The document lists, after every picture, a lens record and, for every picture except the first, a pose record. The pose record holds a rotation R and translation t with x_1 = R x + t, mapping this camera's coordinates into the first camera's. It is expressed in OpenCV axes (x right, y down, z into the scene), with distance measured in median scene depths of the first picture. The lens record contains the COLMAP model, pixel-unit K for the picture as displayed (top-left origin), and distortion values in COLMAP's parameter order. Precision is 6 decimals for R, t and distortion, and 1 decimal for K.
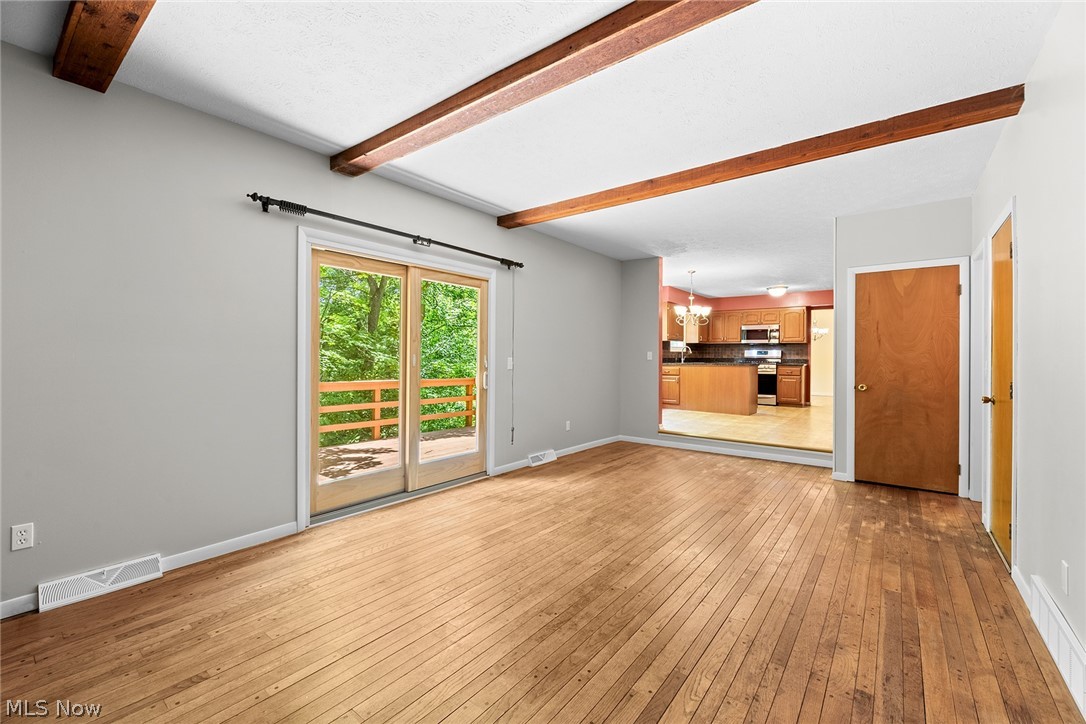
lens RADIAL K [[451.3, 0, 540.1], [0, 451.3, 354.3], [0, 0, 1]] dist [-0.002235, -0.000608]
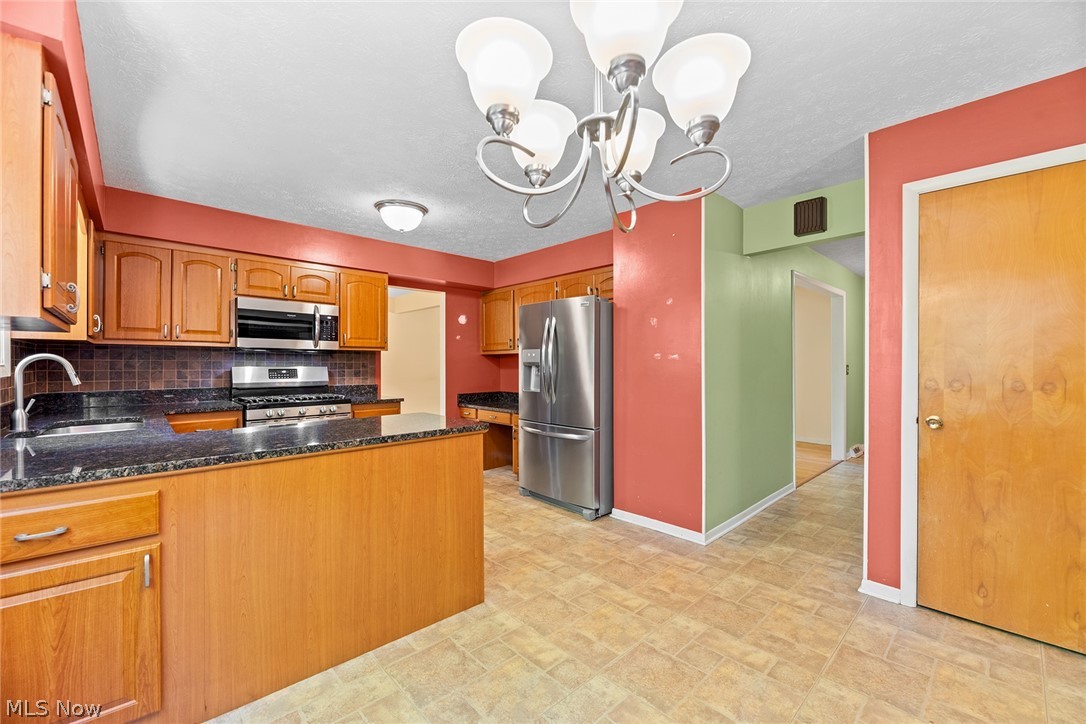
lens RADIAL K [[442.0, 0, 544.2], [0, 442.0, 366.0], [0, 0, 1]] dist [-0.001841, -0.000712]
pose [[0.152279, -0.009242, 0.988294, 0.169123], [-0.003281, 0.999946, 0.009857, -0.015934], [-0.988332, -0.004744, 0.152240, 0.825905]]
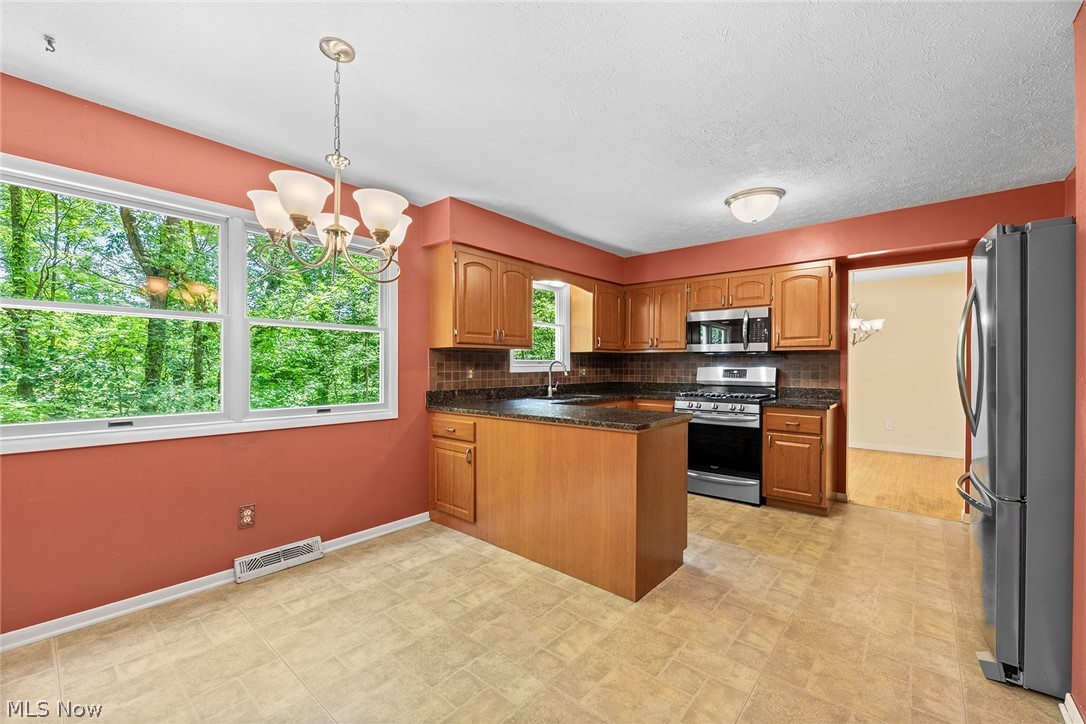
lens RADIAL K [[442.0, 0, 544.2], [0, 442.0, 366.0], [0, 0, 1]] dist [-0.001841, -0.000712]
pose [[0.999032, -0.003655, -0.043829, 0.374288], [0.003912, 0.999976, 0.005790, -0.015399], [0.043807, -0.005956, 0.999022, 0.641502]]
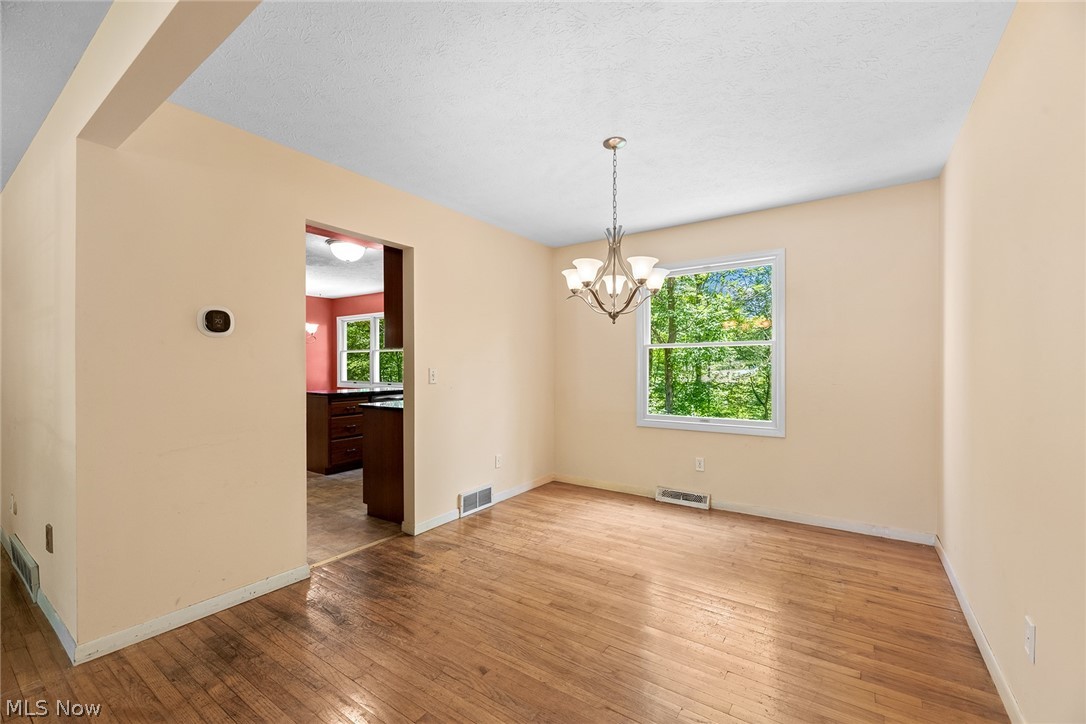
lens RADIAL K [[447.9, 0, 547.3], [0, 447.9, 367.8], [0, 0, 1]] dist [-0.001949, -0.000422]
pose [[0.066532, 0.000298, -0.997784, 1.039344], [0.006613, 0.999978, 0.000740, -0.010388], [0.997762, -0.006647, 0.066528, 1.193485]]
